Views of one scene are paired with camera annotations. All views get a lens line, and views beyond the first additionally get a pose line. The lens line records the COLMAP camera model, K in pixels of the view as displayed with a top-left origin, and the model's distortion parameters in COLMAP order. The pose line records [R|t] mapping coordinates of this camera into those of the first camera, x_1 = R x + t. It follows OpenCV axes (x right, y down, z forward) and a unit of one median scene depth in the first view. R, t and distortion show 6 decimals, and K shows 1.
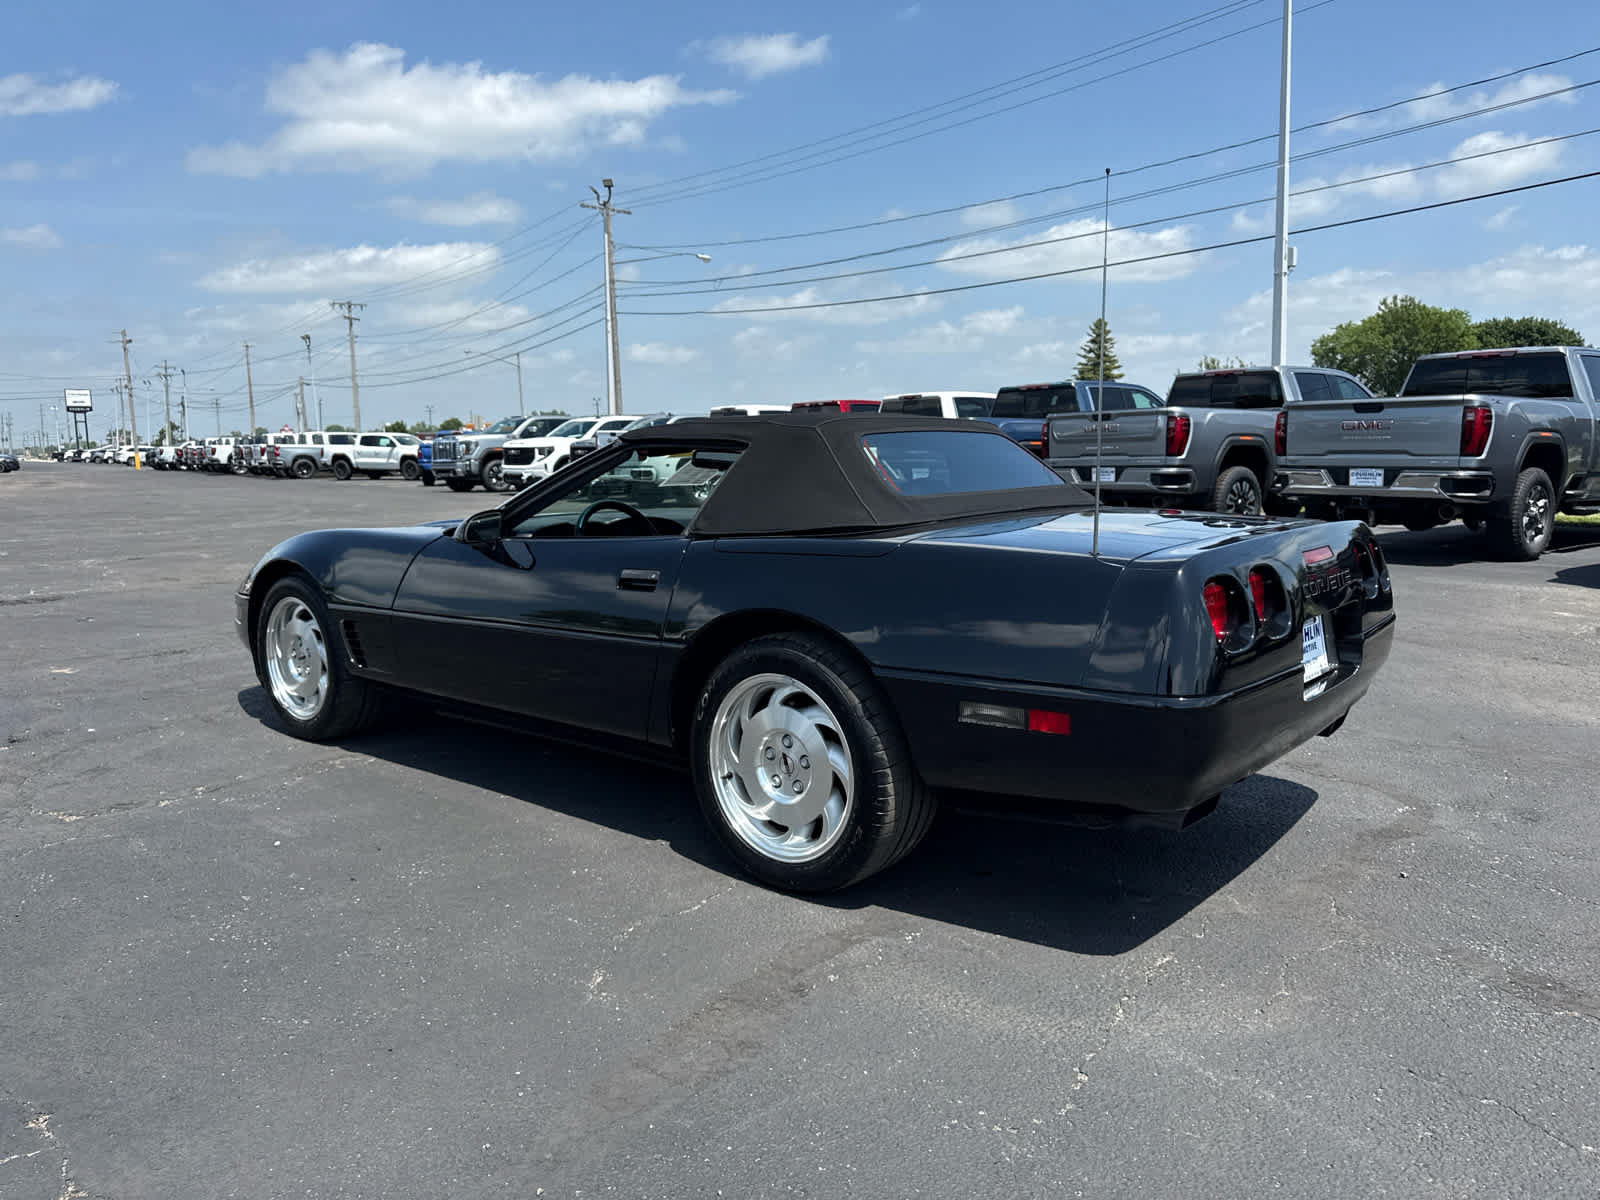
lens RADIAL K [[1144.9, 0, 785.3], [0, 1144.9, 610.7], [0, 0, 1]] dist [0.037203, -0.043536]
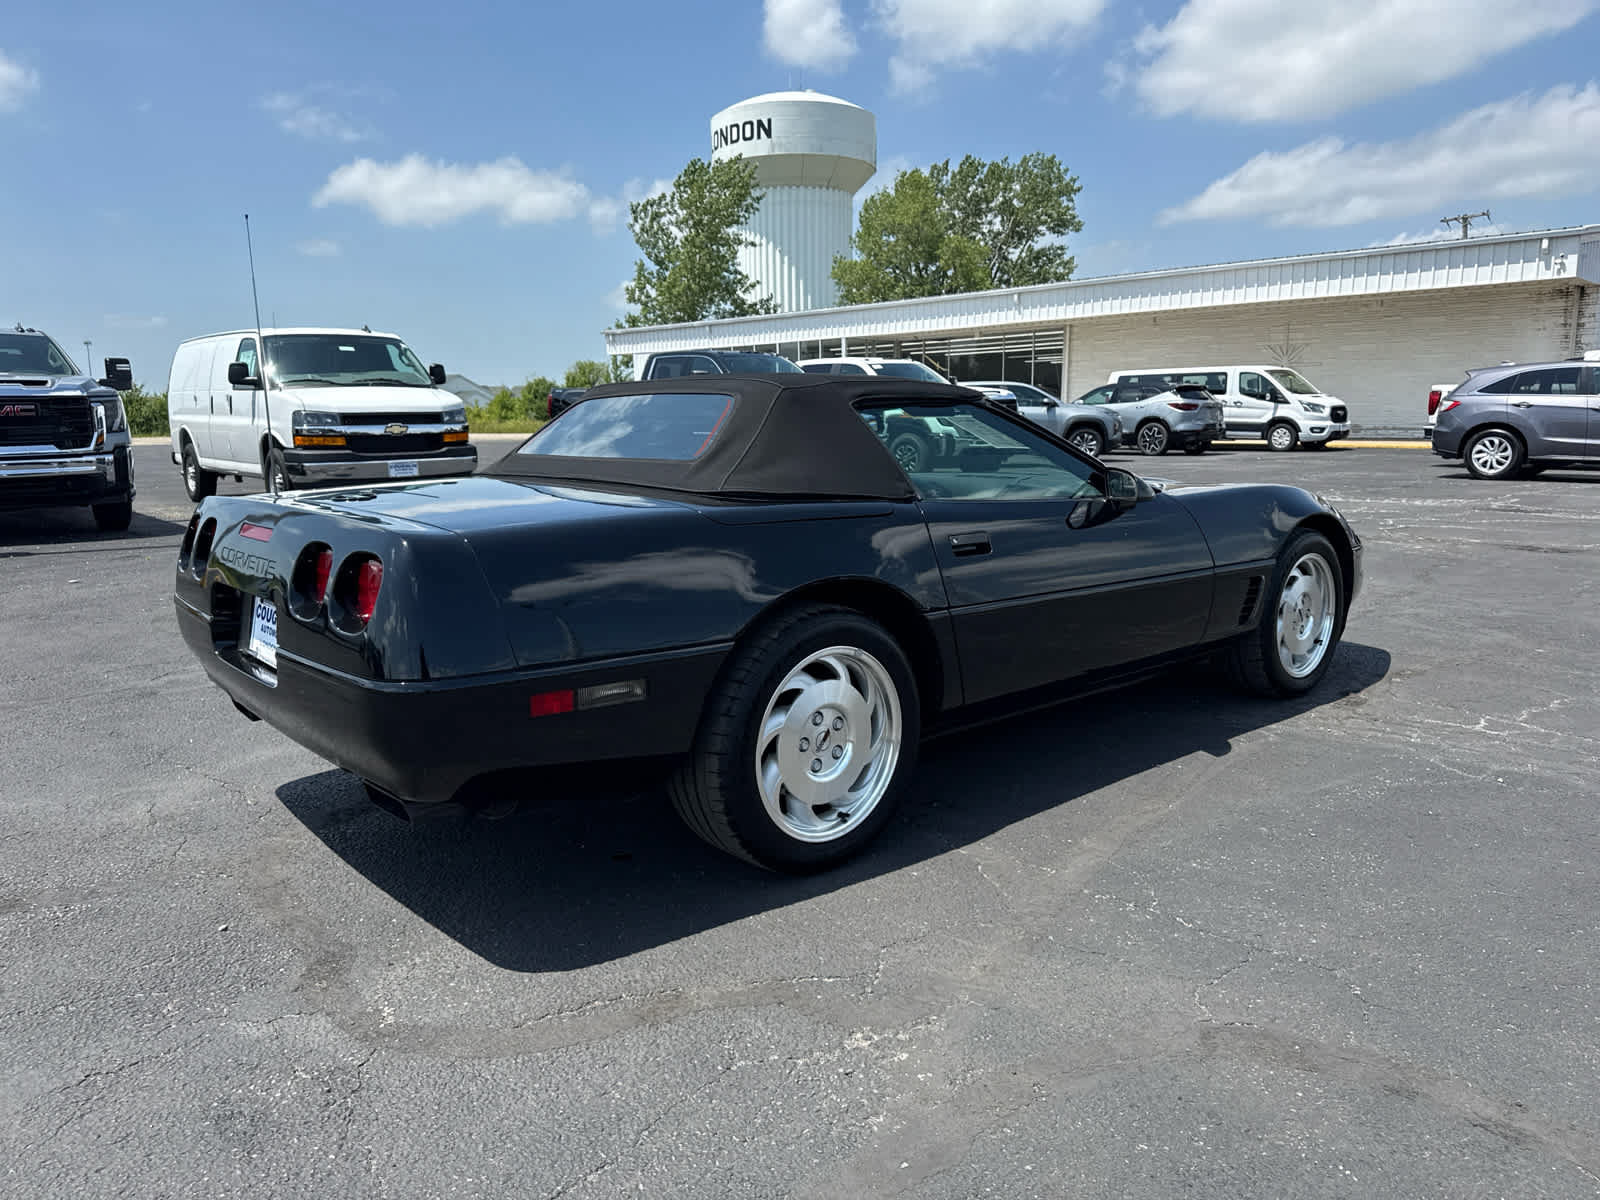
lens RADIAL K [[1144.9, 0, 805.7], [0, 1144.9, 594.3], [0, 0, 1]] dist [0.037203, -0.043536]
pose [[-0.168946, 0.162897, -0.972071, 0.489665], [-0.125949, 0.974594, 0.185210, -0.085623], [0.977545, 0.153721, -0.144137, 0.589993]]
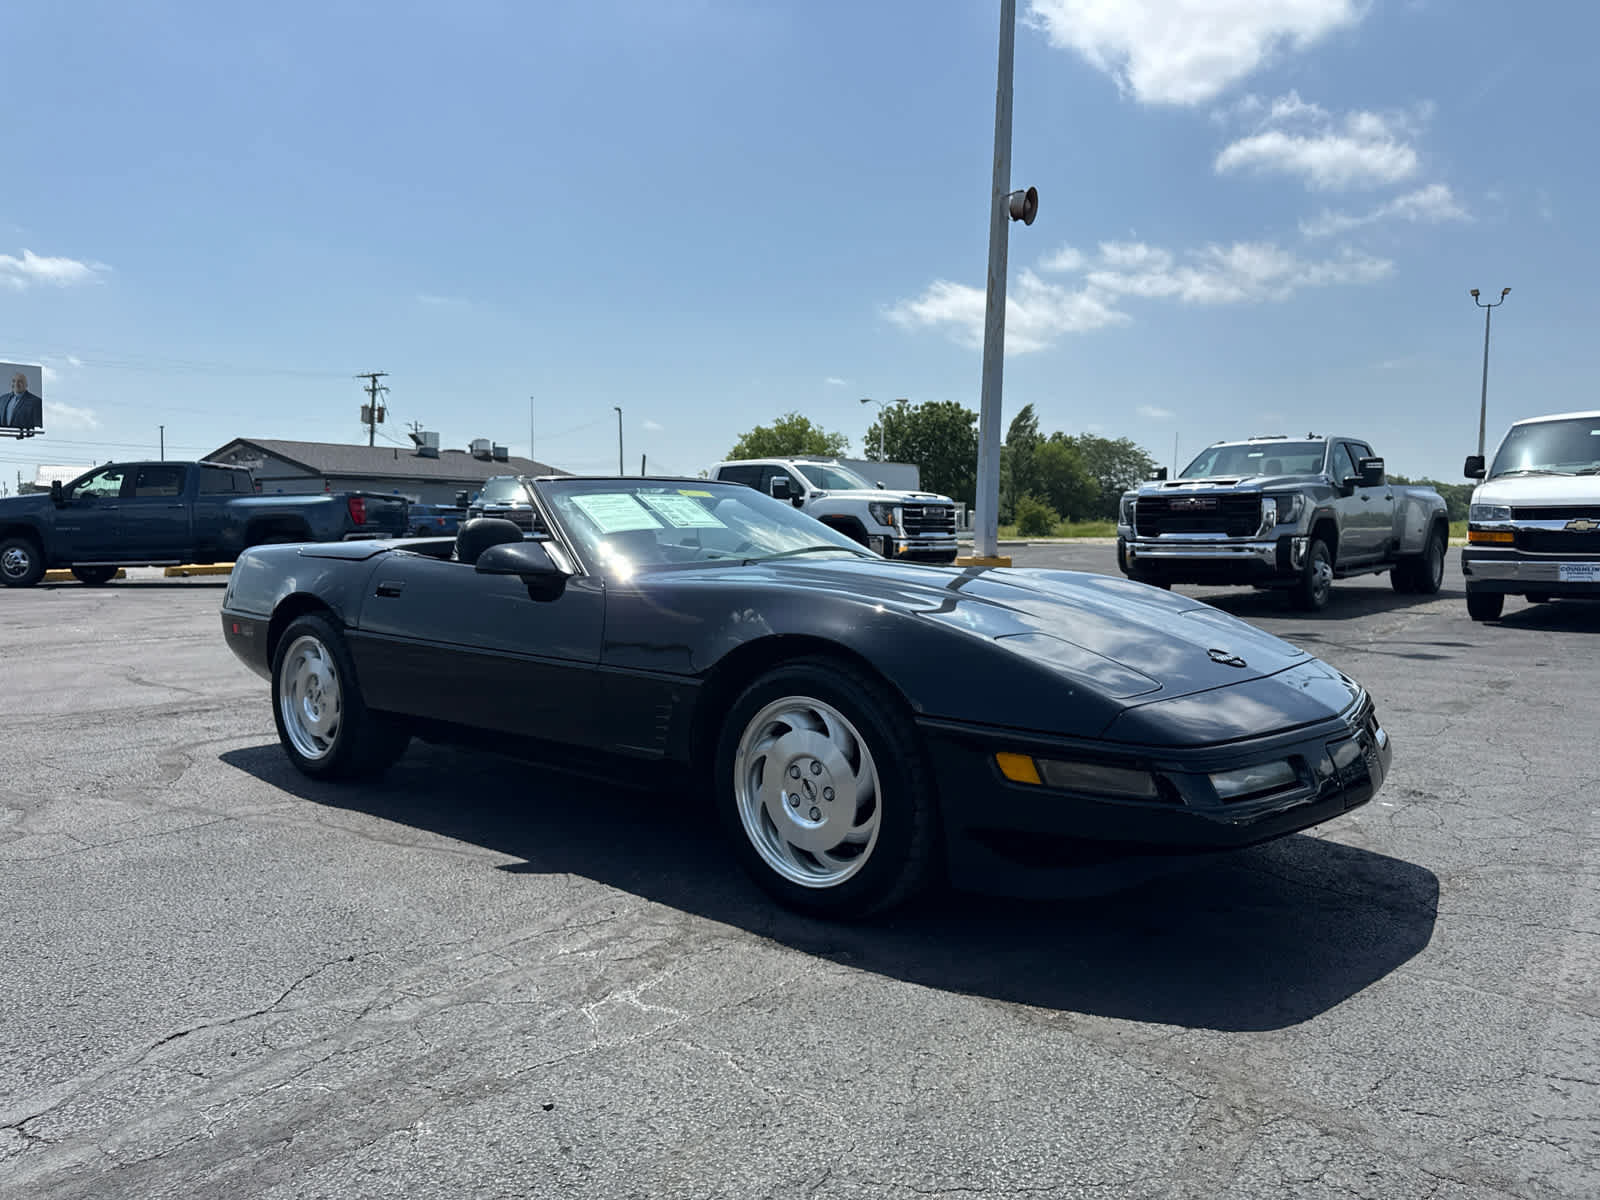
lens RADIAL K [[1144.9, 0, 757.4], [0, 1144.9, 568.2], [0, 0, 1]] dist [0.037203, -0.043536]
pose [[-0.998751, 0.009978, 0.048950, -0.109704], [0.018317, 0.984752, 0.173000, -0.136355], [-0.046477, 0.173680, -0.983705, 1.106555]]
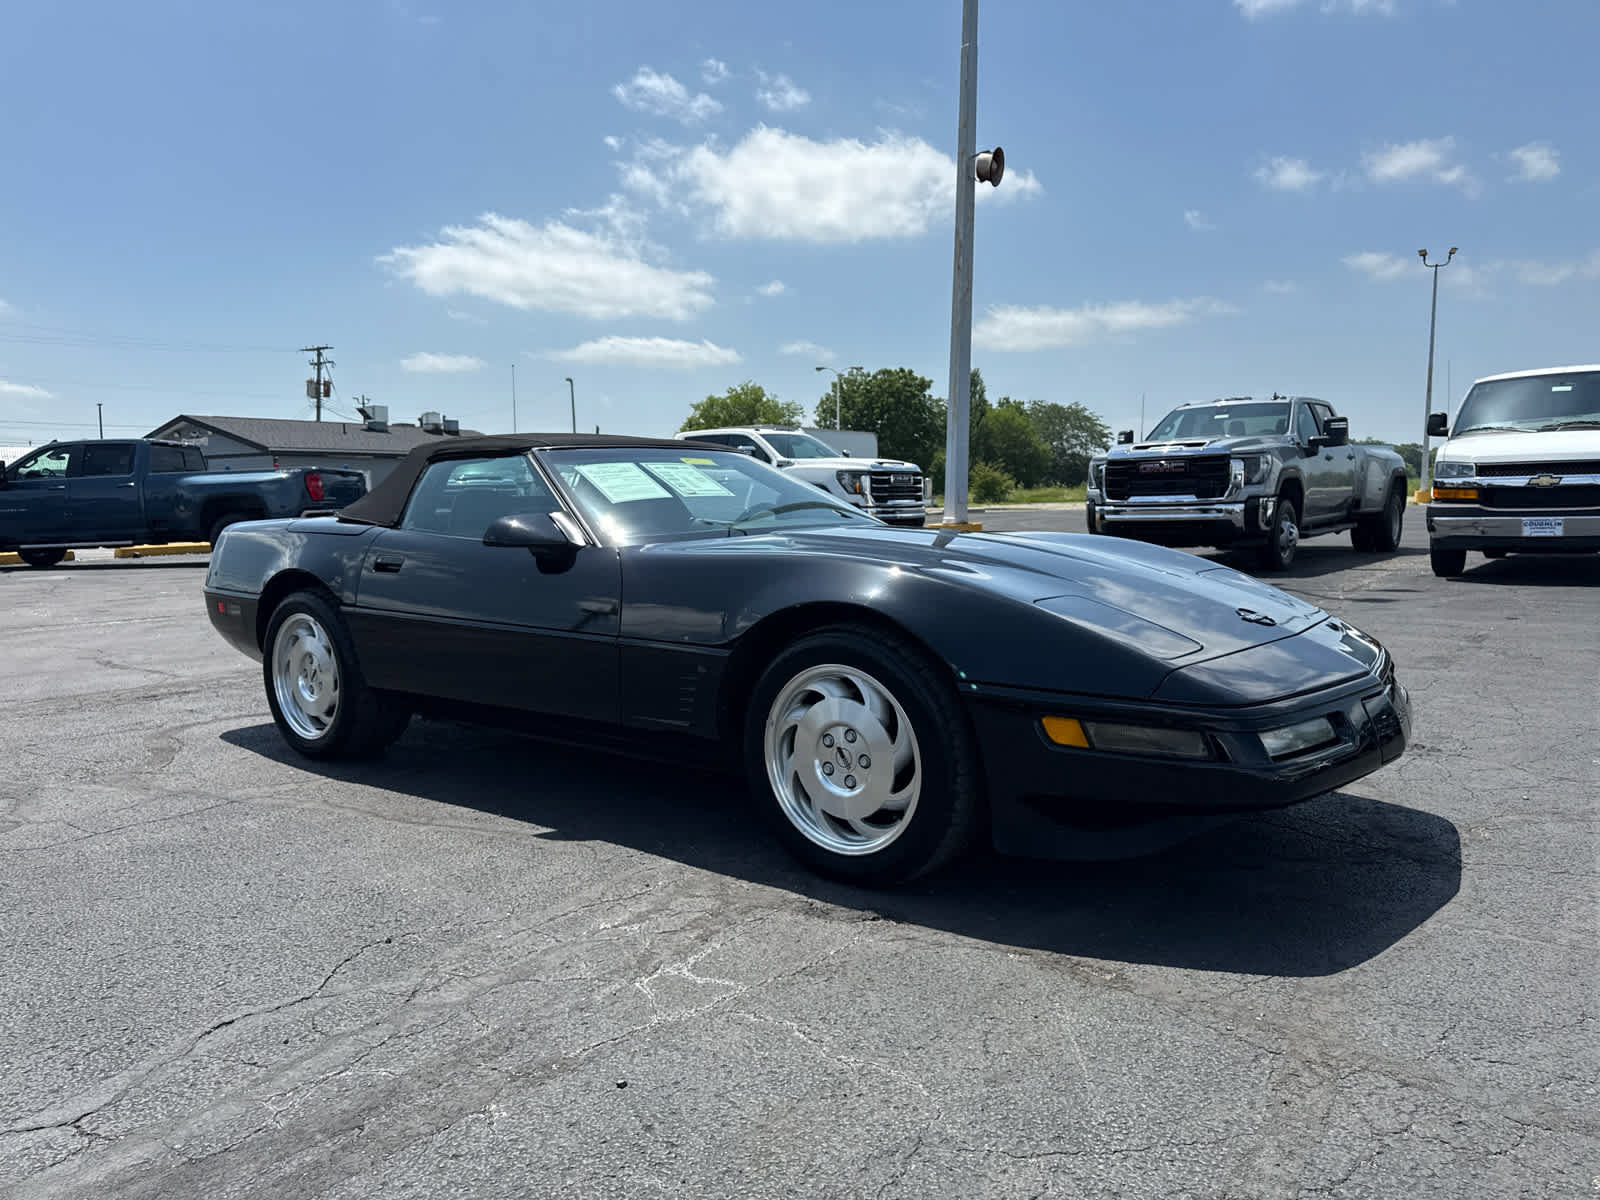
lens RADIAL K [[1144.9, 0, 753.6], [0, 1144.9, 584.3], [0, 0, 1]] dist [0.037203, -0.043536]
pose [[-0.999528, 0.027143, 0.014412, -0.085517], [0.029591, 0.976637, 0.212847, -0.134485], [-0.008297, 0.213173, -0.976979, 1.100012]]
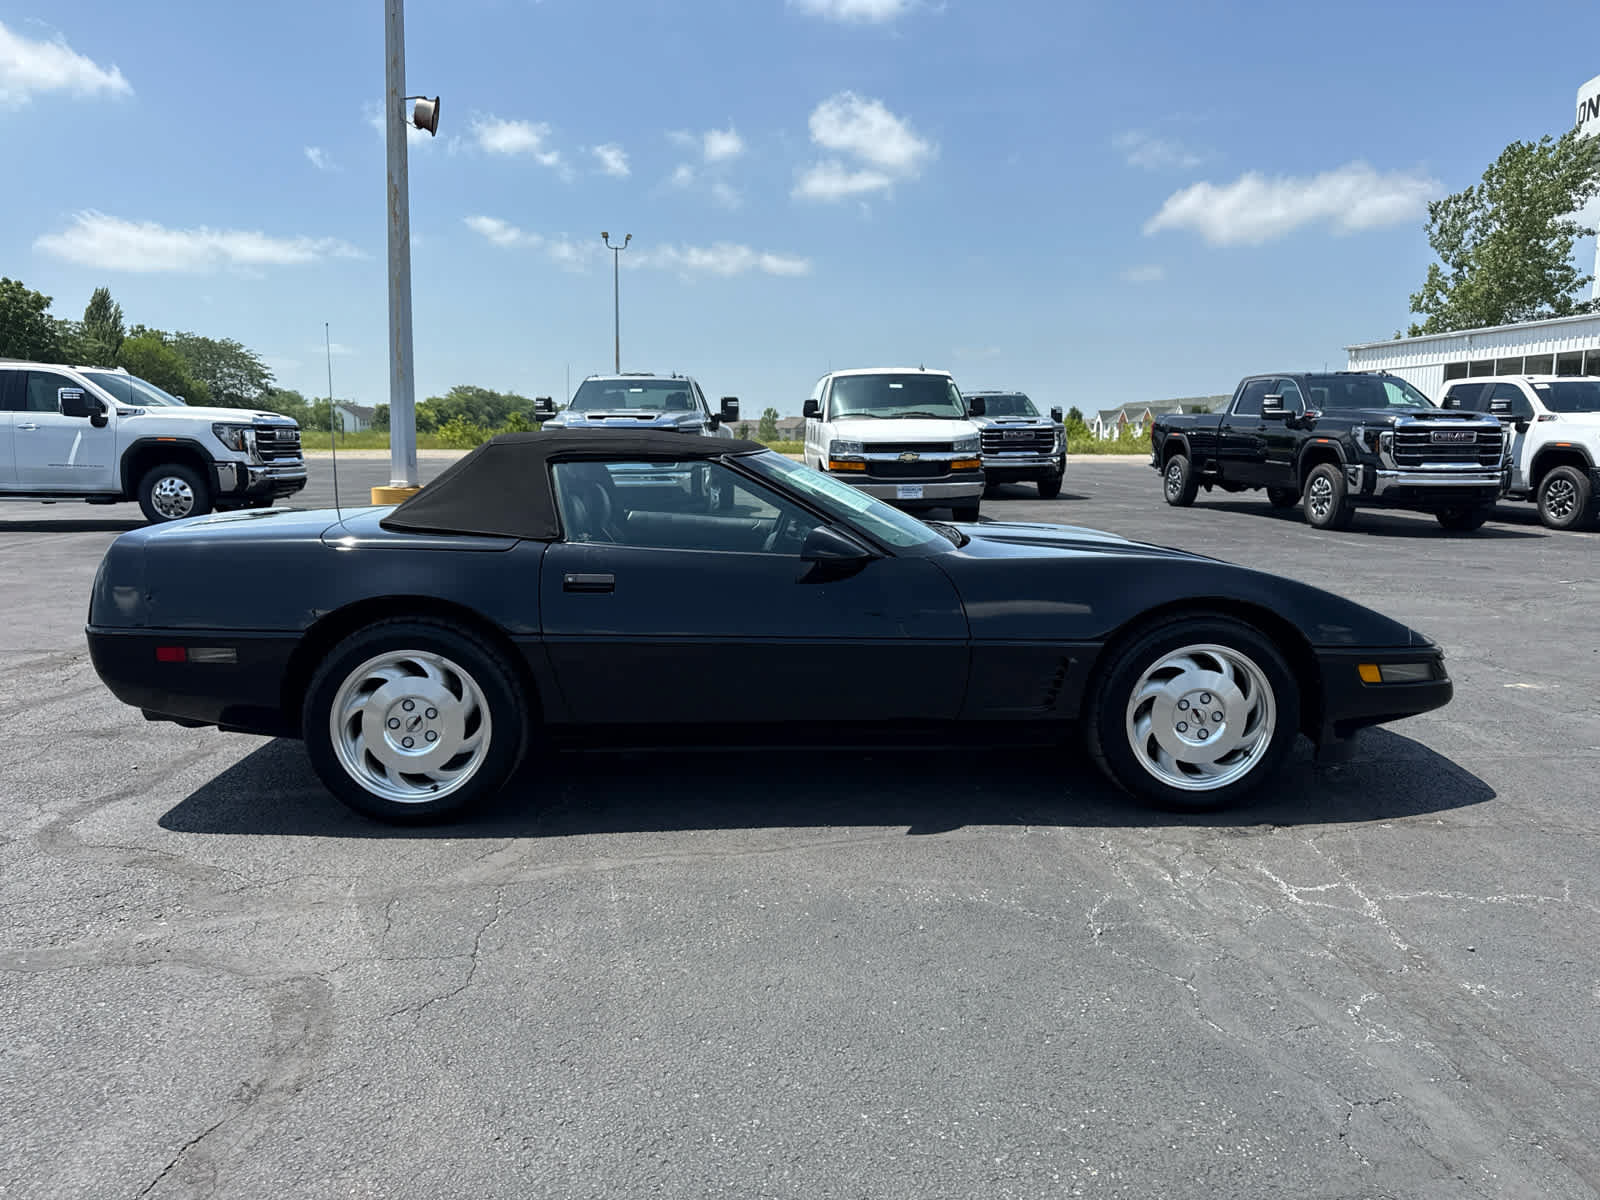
lens RADIAL K [[1144.9, 0, 794.6], [0, 1144.9, 596.6], [0, 0, 1]] dist [0.037203, -0.043536]
pose [[-0.748815, 0.097549, -0.655561, 0.329540], [-0.089247, 0.965260, 0.245576, -0.152830], [0.656743, 0.242398, -0.714095, 0.973703]]
